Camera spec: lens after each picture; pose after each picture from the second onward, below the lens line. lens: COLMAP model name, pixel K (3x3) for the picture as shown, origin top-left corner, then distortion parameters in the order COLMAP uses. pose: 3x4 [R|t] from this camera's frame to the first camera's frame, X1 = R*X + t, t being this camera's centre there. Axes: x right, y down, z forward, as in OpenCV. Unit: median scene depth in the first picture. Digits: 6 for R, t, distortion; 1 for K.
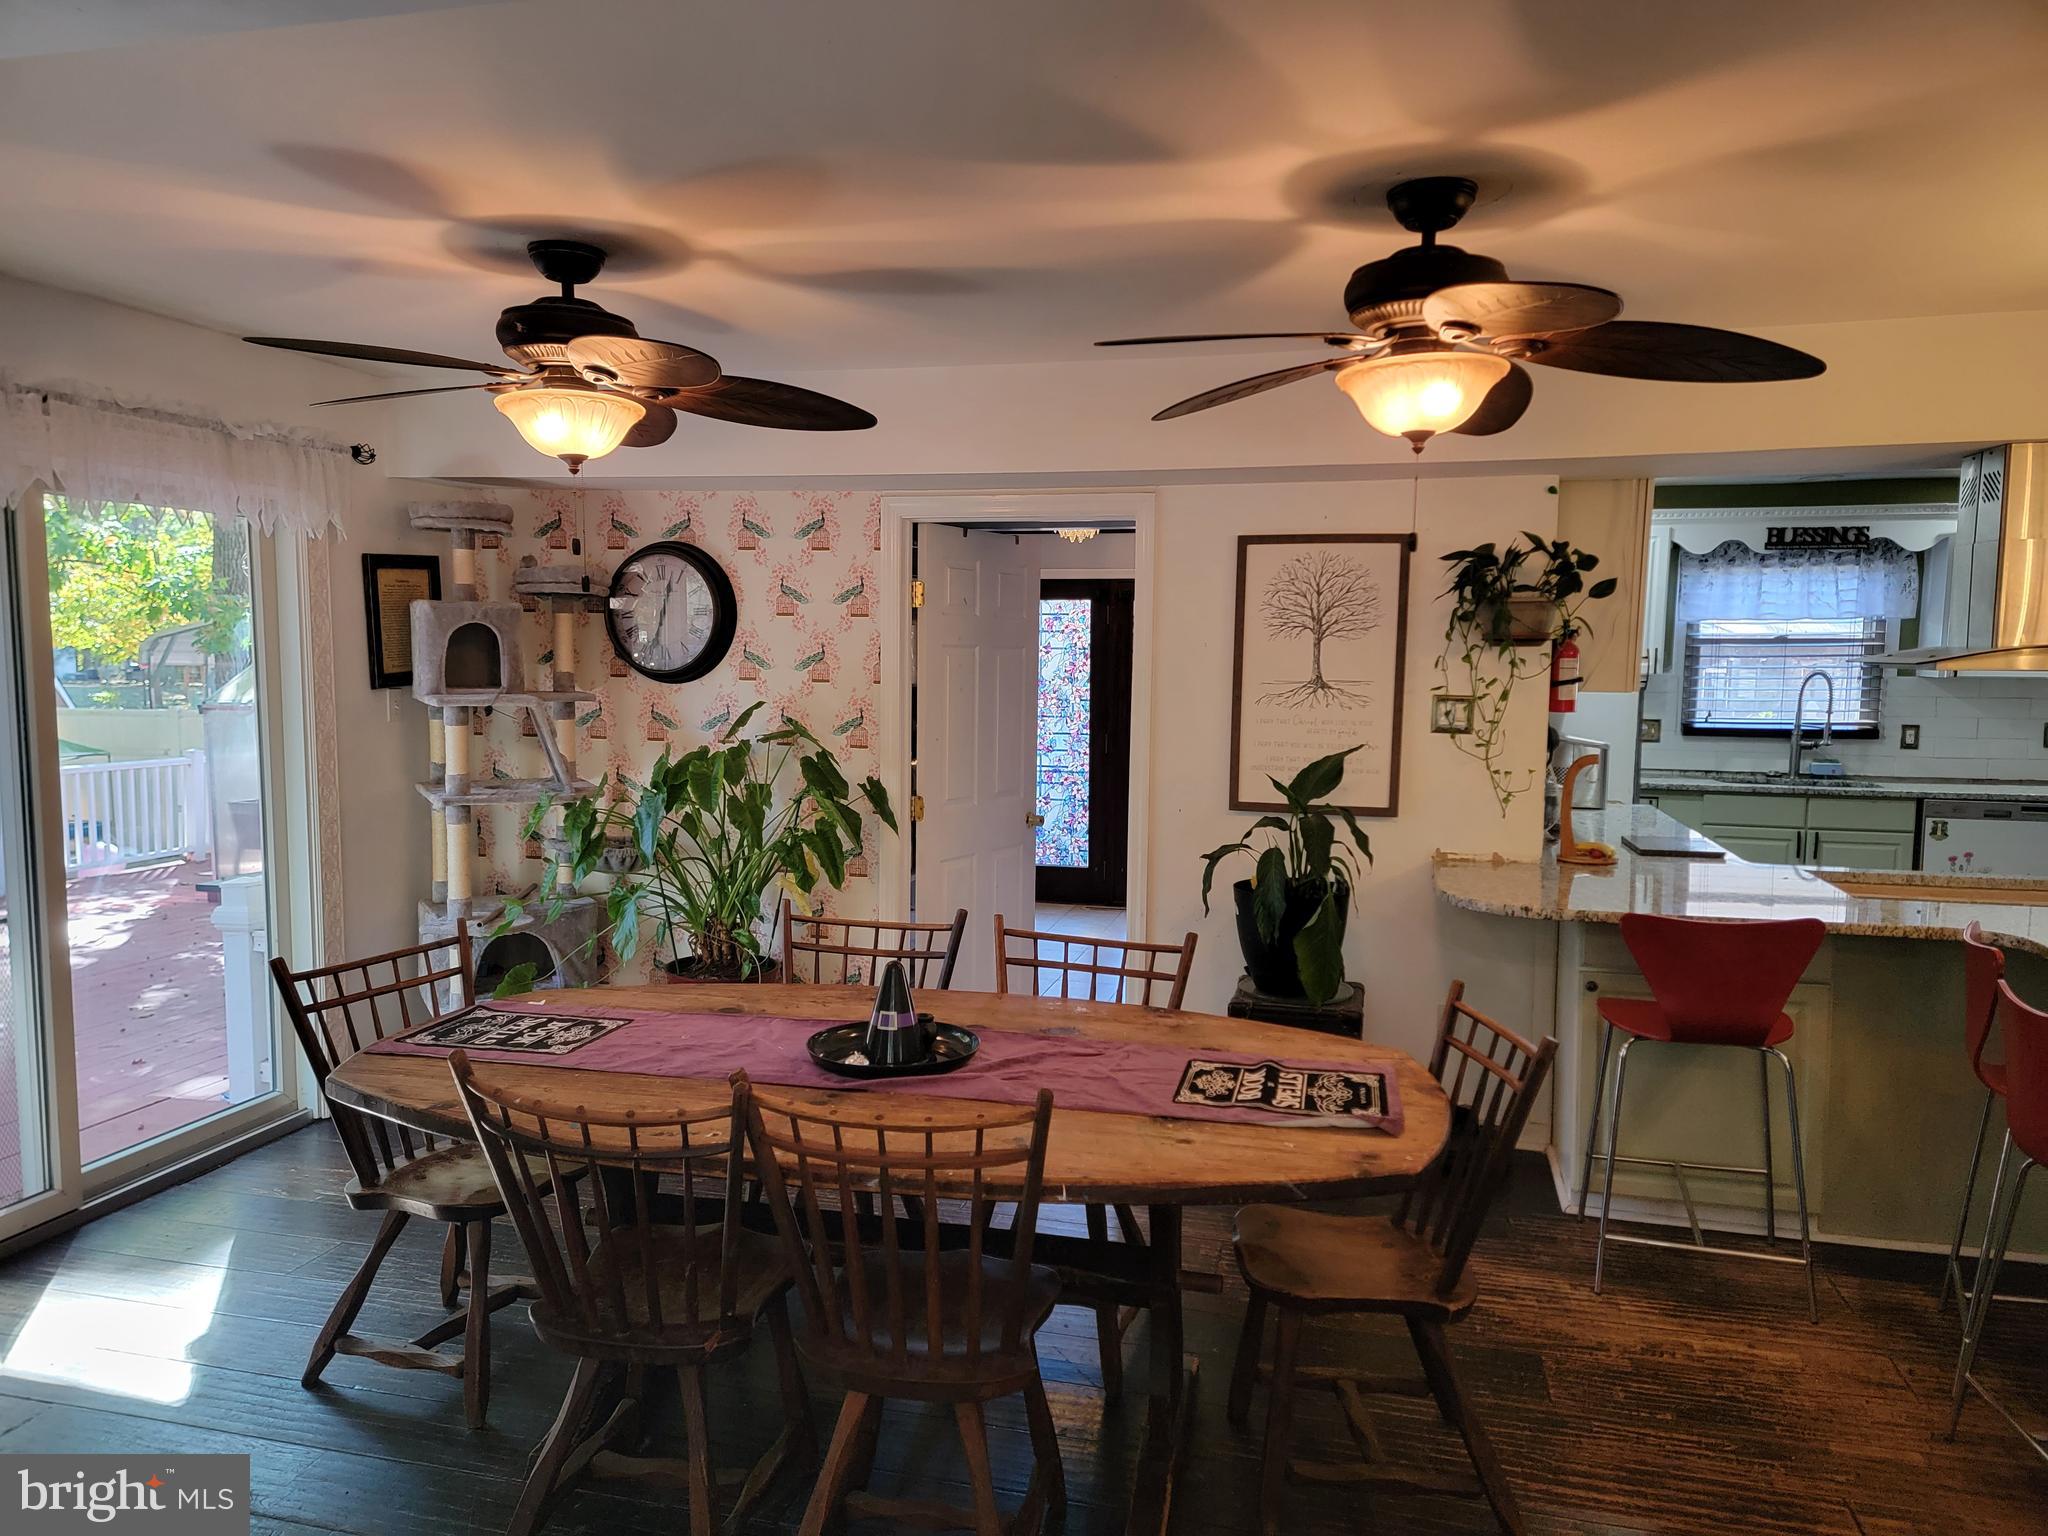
lens RADIAL K [[1409.6, 0, 1031.0], [0, 1409.6, 788.9], [0, 0, 1]] dist [0.071695, -0.029900]
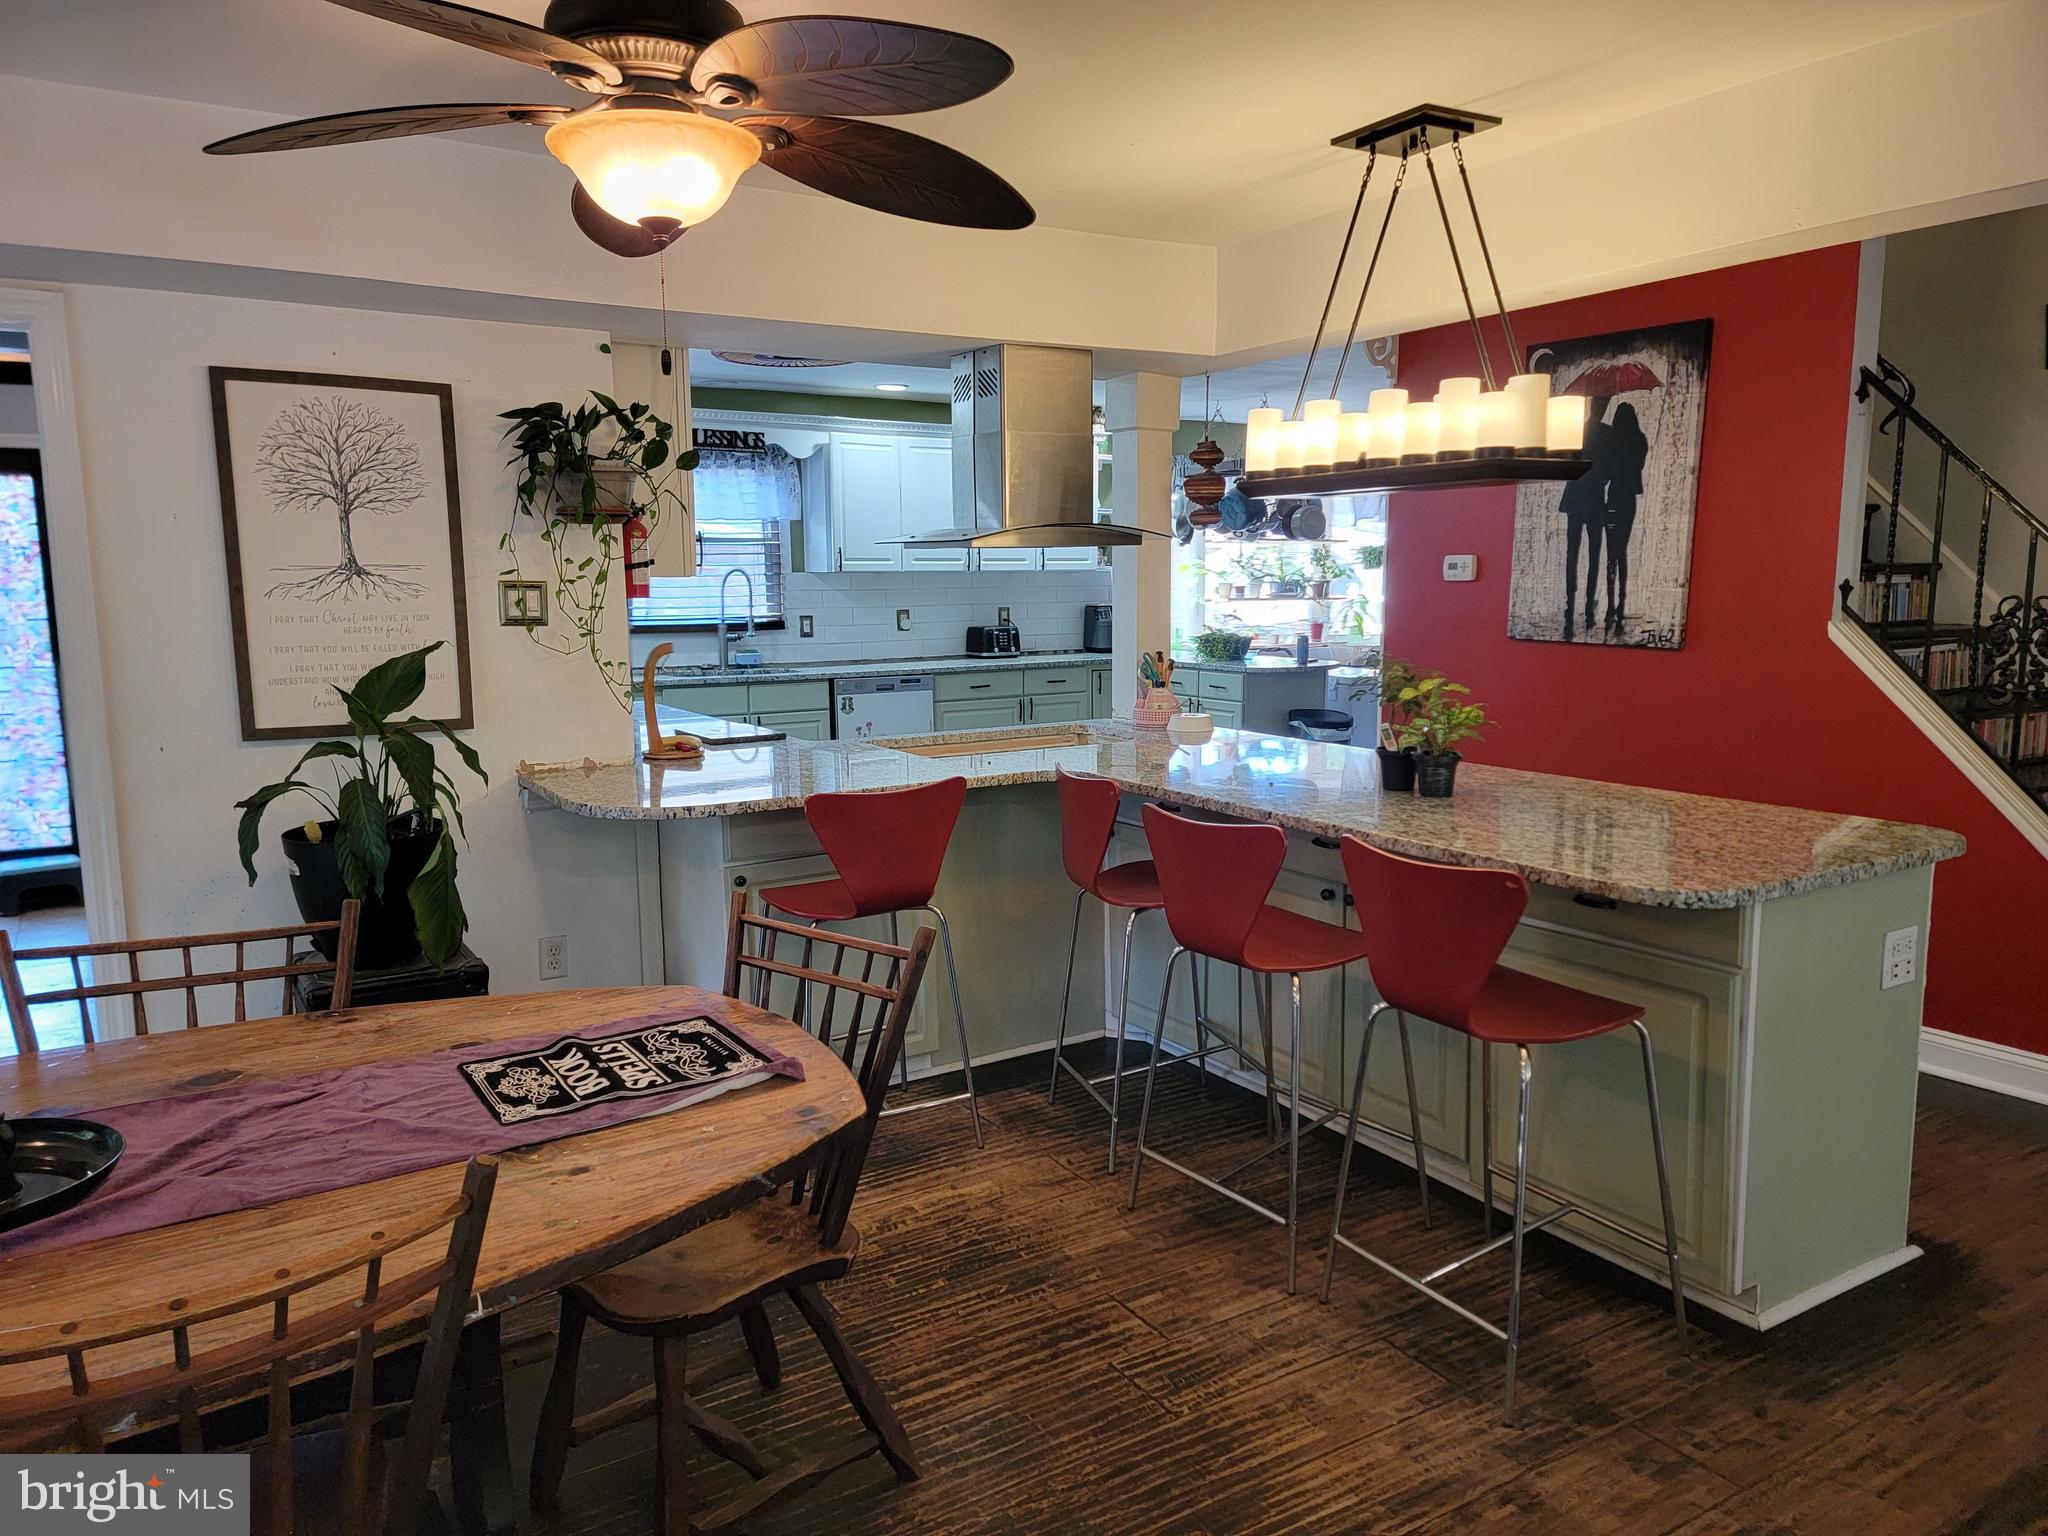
lens RADIAL K [[1409.6, 0, 1024.4], [0, 1409.6, 771.9], [0, 0, 1]] dist [0.071695, -0.029900]
pose [[0.692147, -0.117157, 0.712184, -0.120308], [0.086582, 0.993090, 0.079222, 0.006892], [-0.716544, 0.006829, 0.697508, 0.183052]]
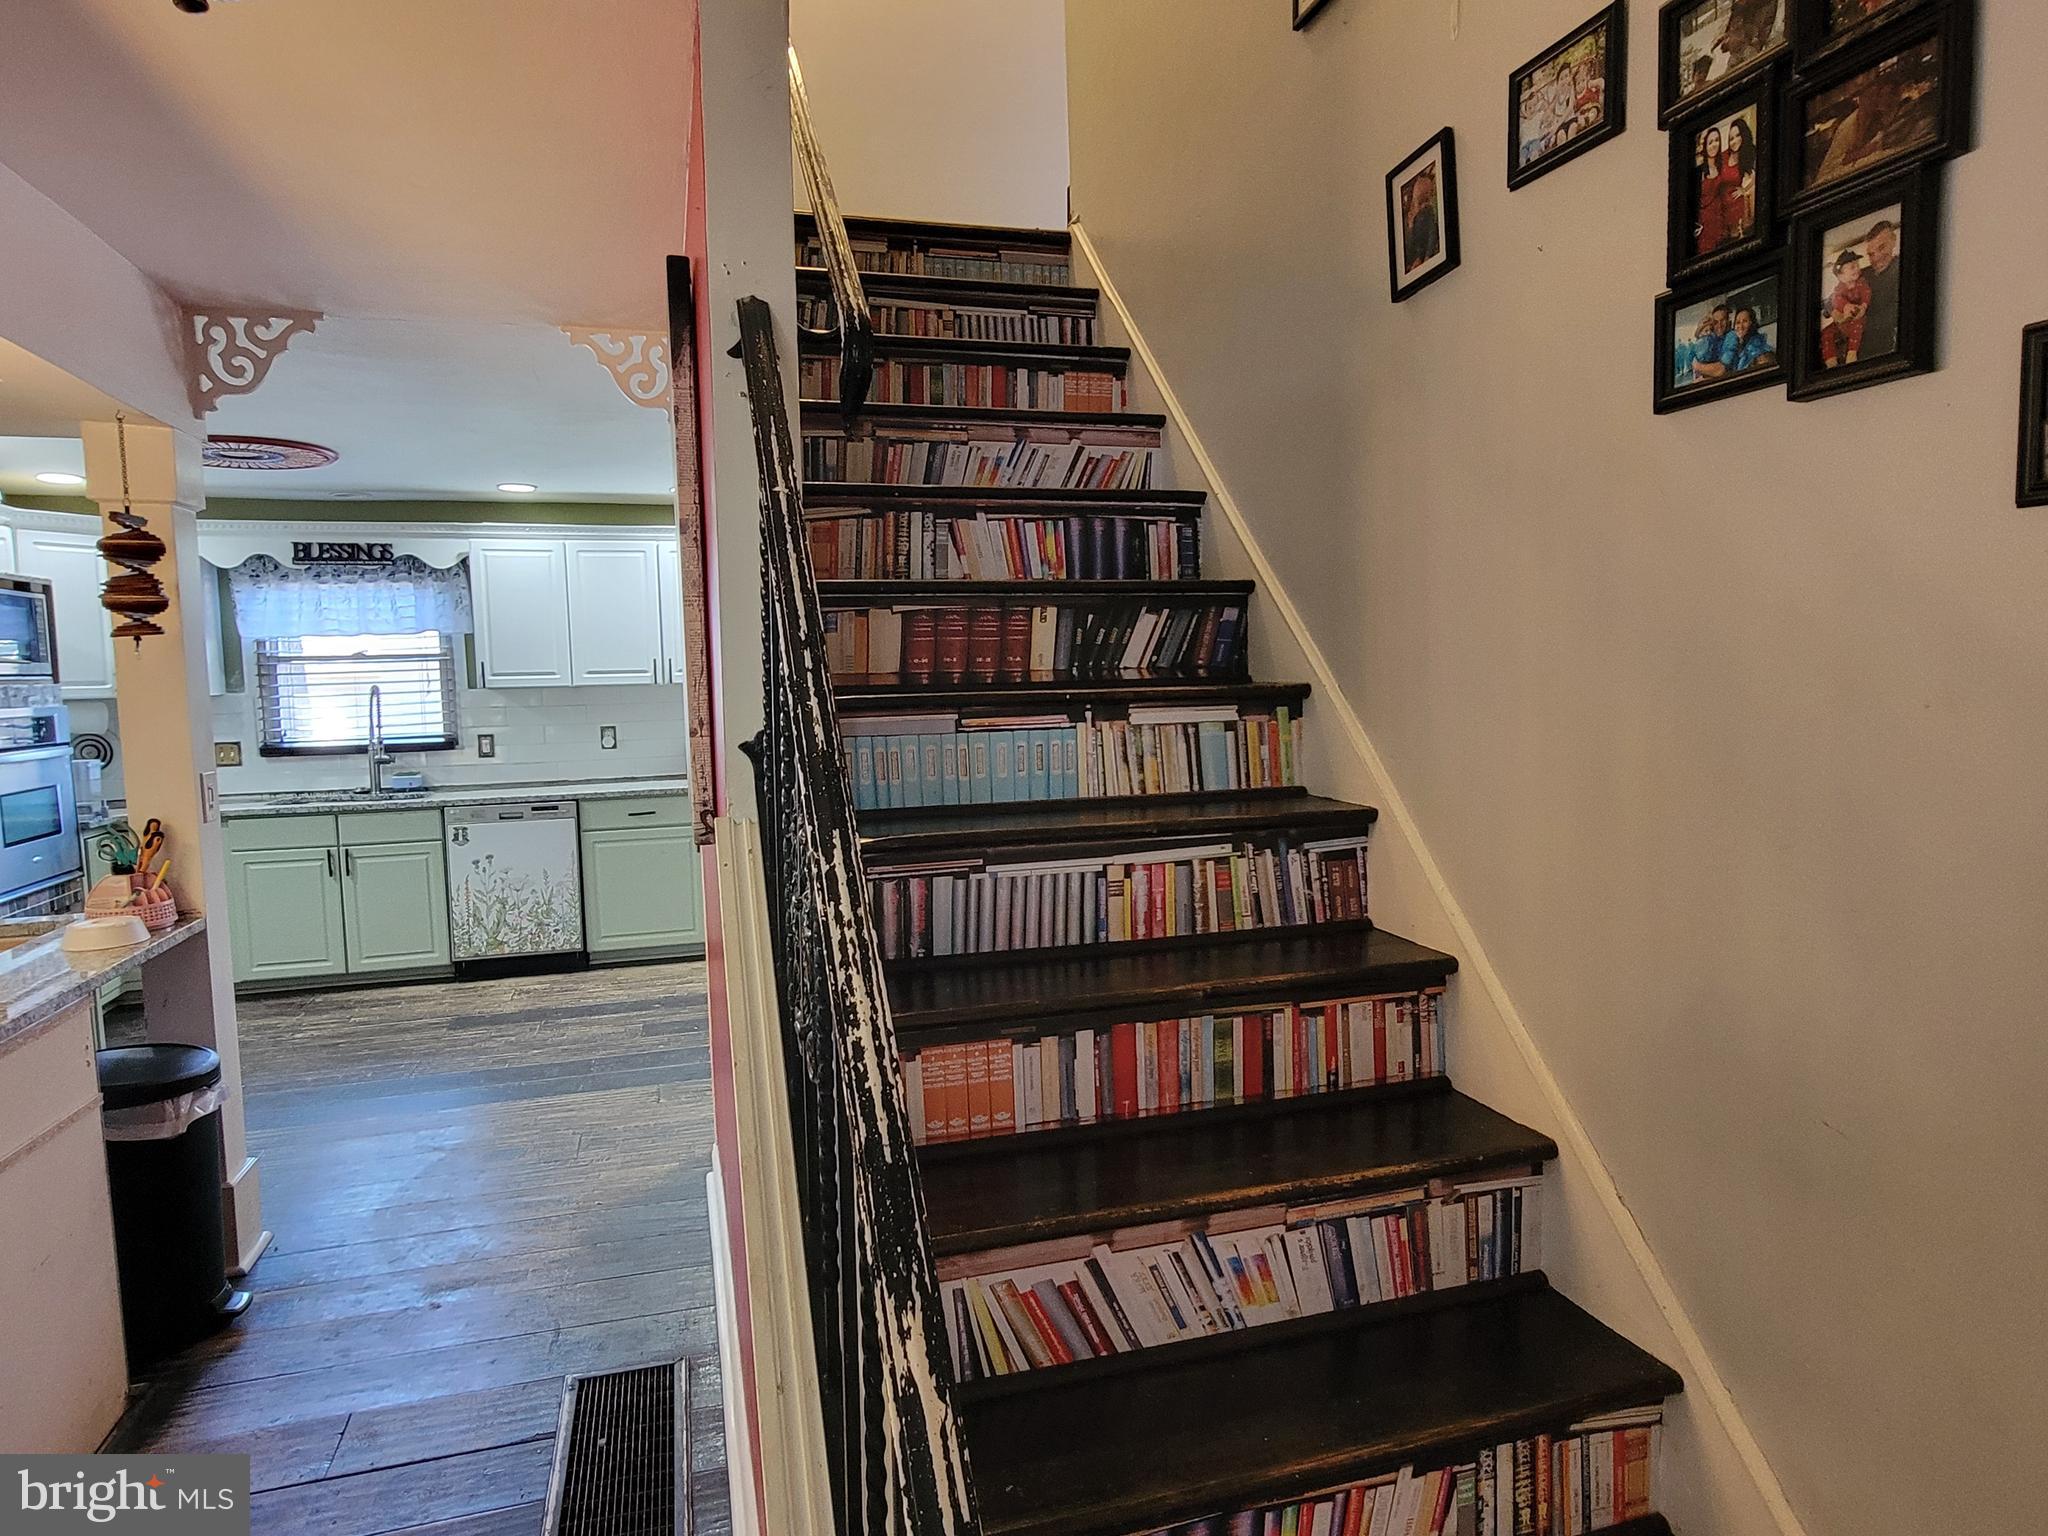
lens RADIAL K [[1210.3, 0, 1021.9], [0, 1210.3, 760.7], [0, 0, 1]] dist [-0.001222, -0.000003]
pose [[0.860241, -0.068158, 0.505312, 0.838732], [0.082858, 0.996539, -0.006641, 0.021808], [-0.503110, 0.047582, 0.862911, 0.072685]]
